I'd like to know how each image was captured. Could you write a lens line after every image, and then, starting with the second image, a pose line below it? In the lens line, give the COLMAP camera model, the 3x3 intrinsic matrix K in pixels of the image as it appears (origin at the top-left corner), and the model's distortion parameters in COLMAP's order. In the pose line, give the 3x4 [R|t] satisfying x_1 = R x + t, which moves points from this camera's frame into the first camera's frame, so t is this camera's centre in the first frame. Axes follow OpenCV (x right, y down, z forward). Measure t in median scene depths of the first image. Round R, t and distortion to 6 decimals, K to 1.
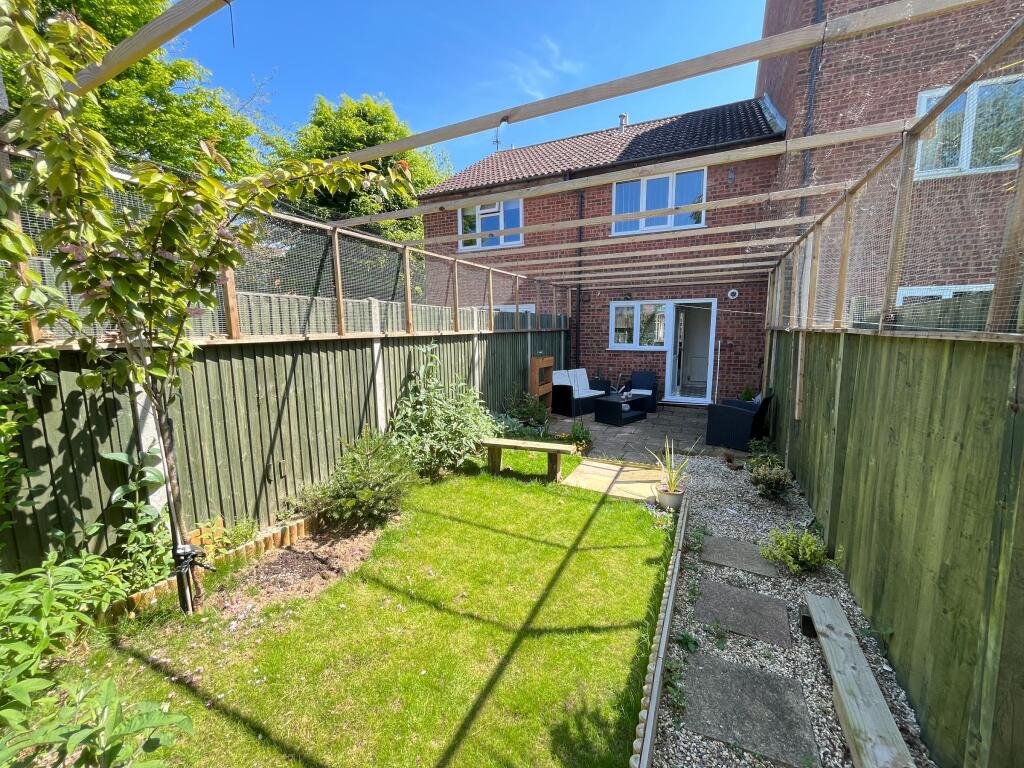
lens RADIAL K [[411.6, 0, 513.3], [0, 411.6, 384.8], [0, 0, 1]] dist [0.000394, -0.000138]
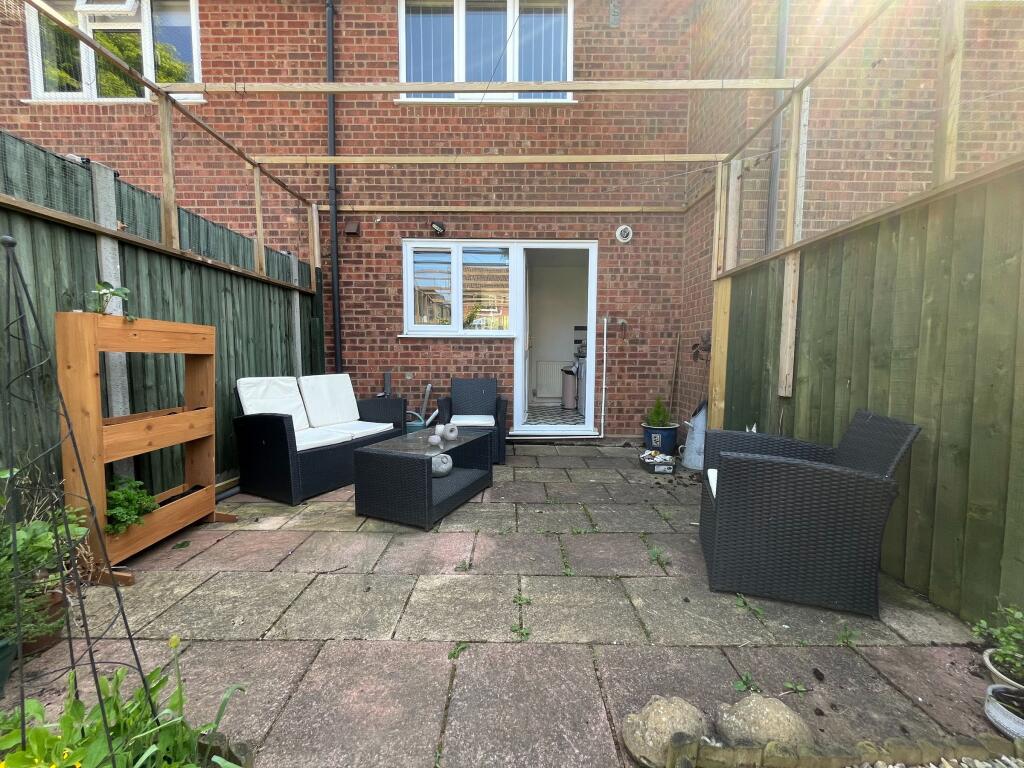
lens RADIAL K [[411.6, 0, 513.3], [0, 411.6, 385.9], [0, 0, 1]] dist [0.000394, -0.000138]
pose [[0.902596, -0.020955, 0.429979, 0.153166], [0.047187, 0.997612, -0.050435, 0.004164], [-0.427895, 0.065812, 0.901429, 0.561409]]
